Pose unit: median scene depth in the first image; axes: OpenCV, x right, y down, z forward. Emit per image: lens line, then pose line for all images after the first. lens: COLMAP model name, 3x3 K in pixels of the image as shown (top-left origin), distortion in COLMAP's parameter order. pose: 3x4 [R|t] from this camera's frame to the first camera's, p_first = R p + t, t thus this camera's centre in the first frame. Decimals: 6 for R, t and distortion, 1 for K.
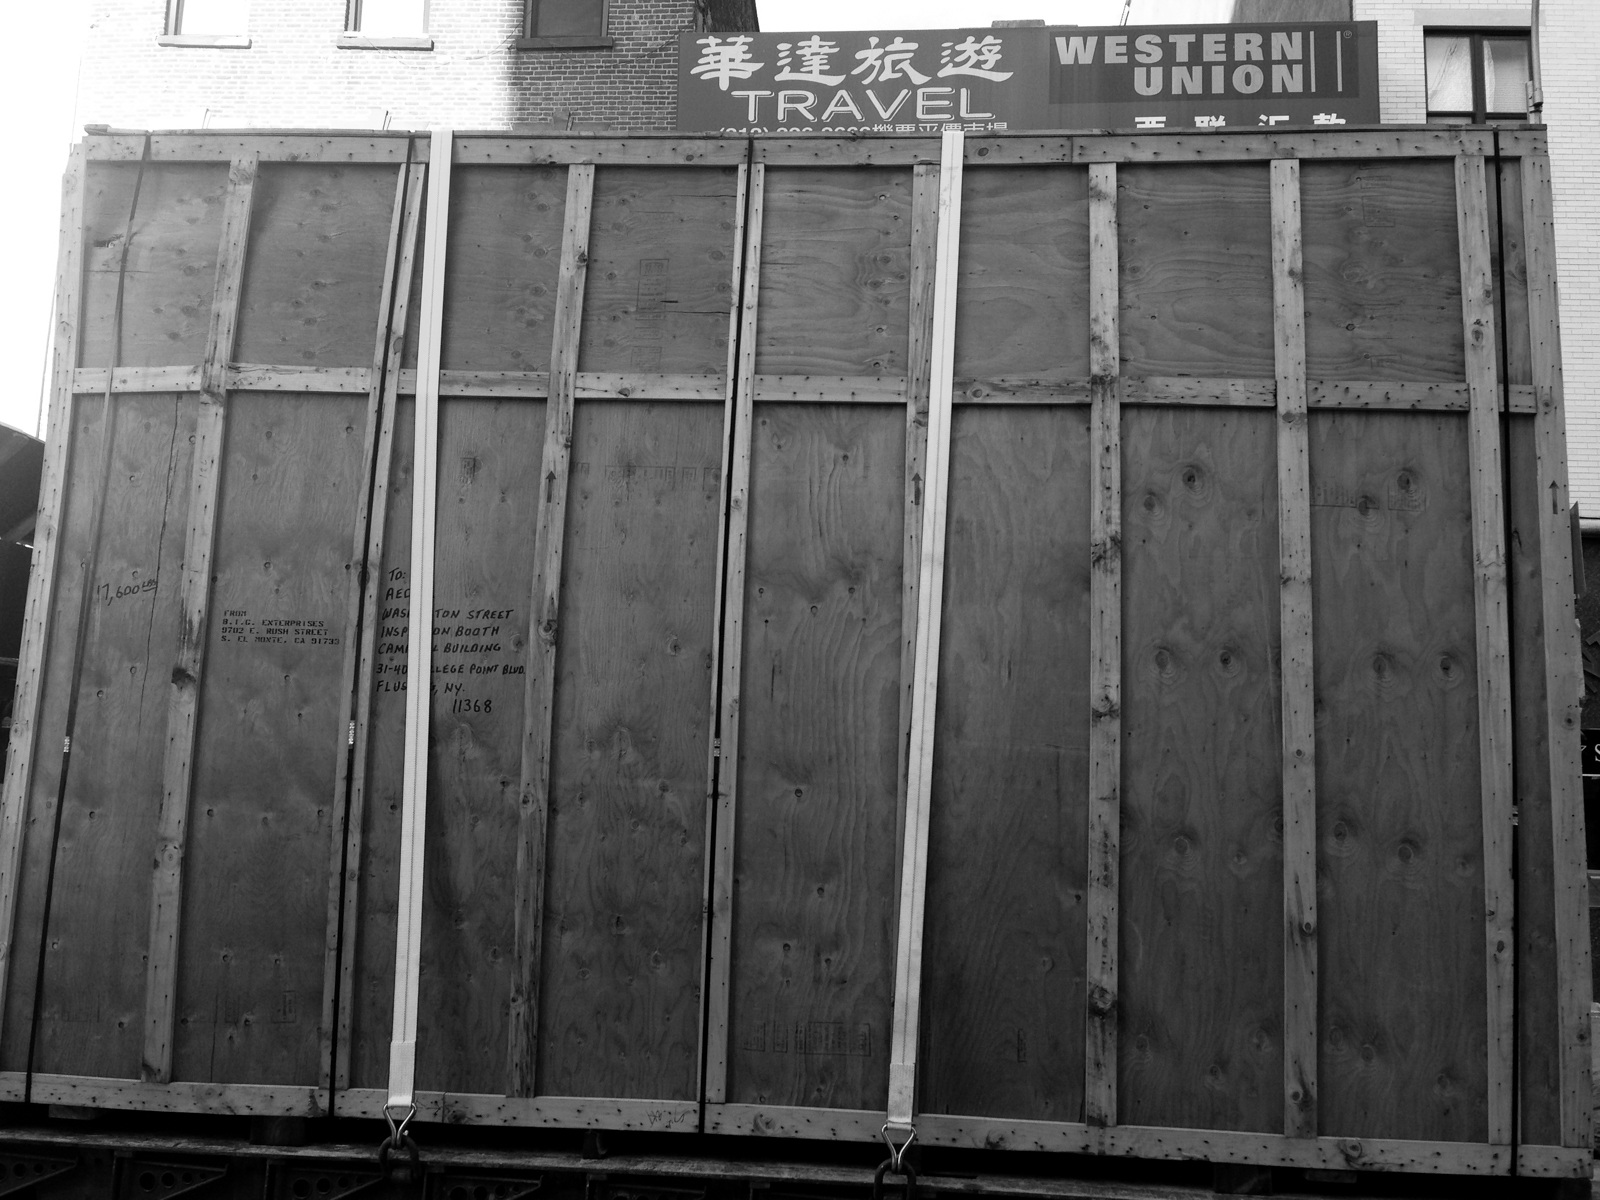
lens RADIAL K [[1382.9, 0, 800.0], [0, 1382.9, 600.0], [0, 0, 1]] dist [0.104315, -0.162867]
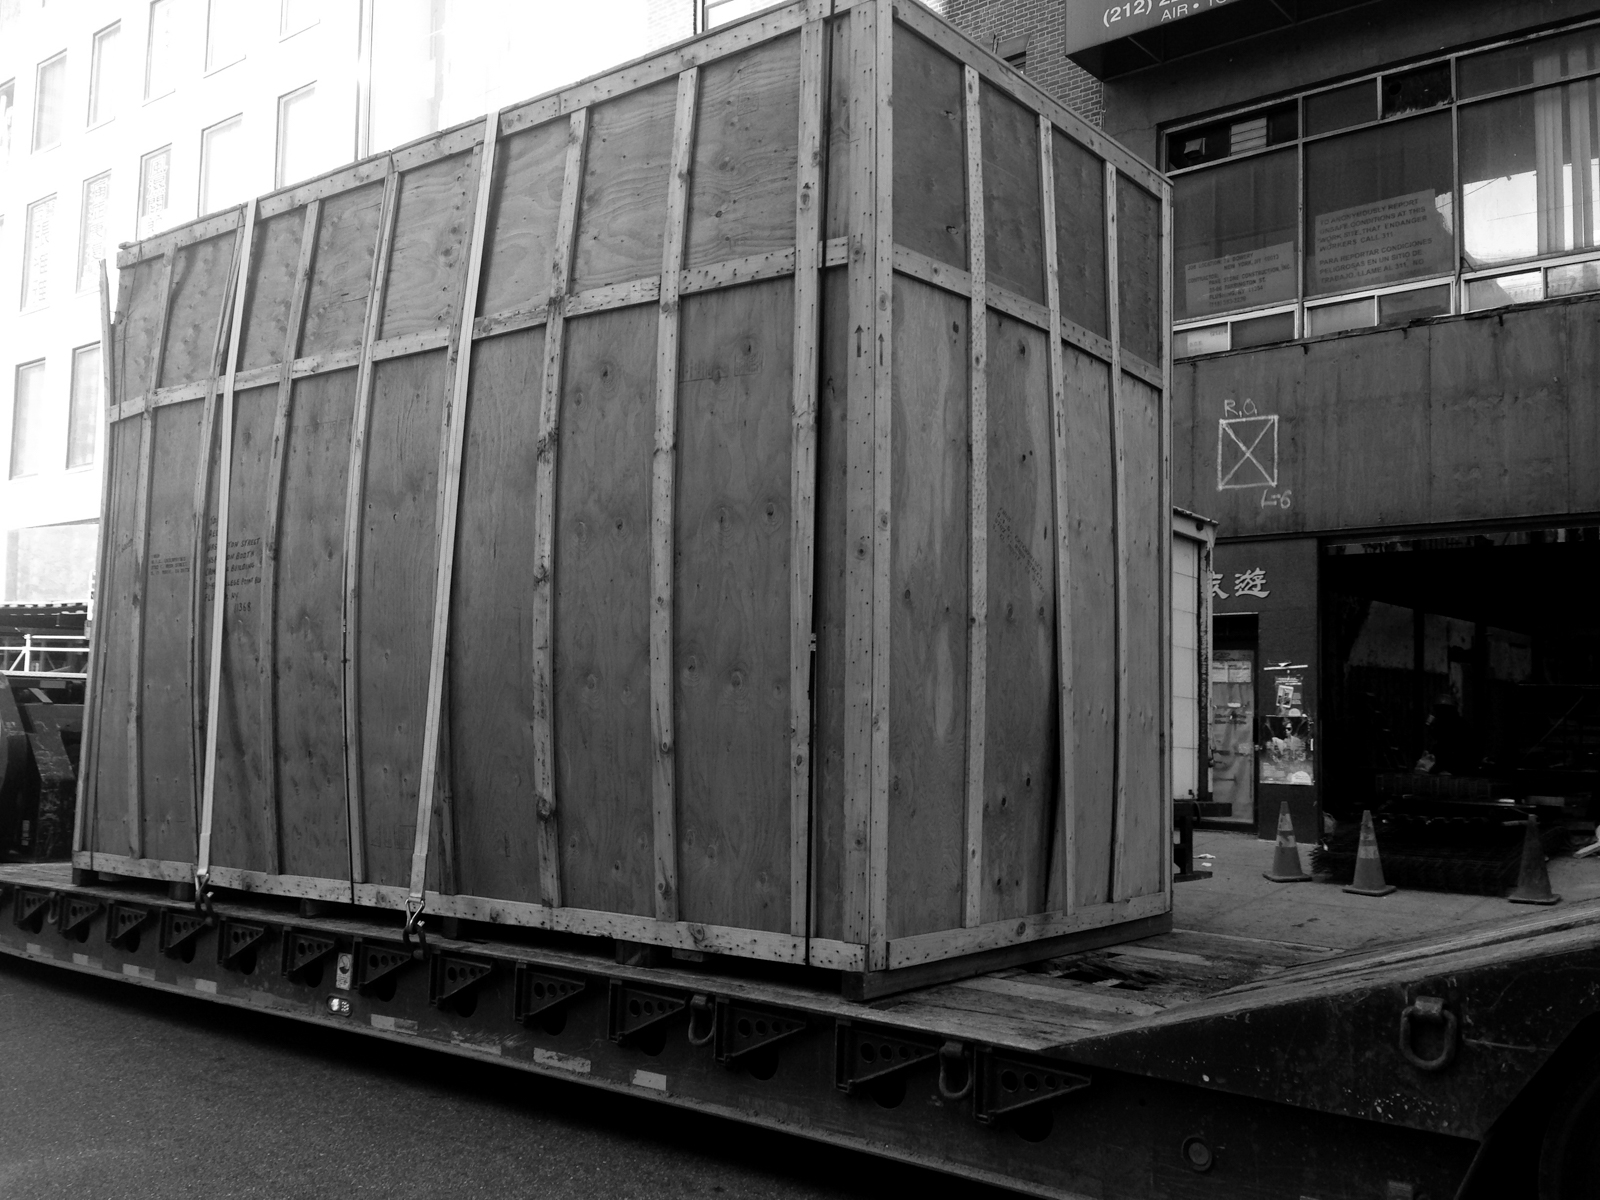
lens RADIAL K [[1382.9, 0, 800.0], [0, 1382.9, 600.0], [0, 0, 1]] dist [0.104315, -0.162867]
pose [[0.848018, -0.068535, -0.525517, 1.031470], [0.096512, 0.994993, 0.025978, 0.088616], [0.521105, -0.072749, 0.850386, 0.077872]]
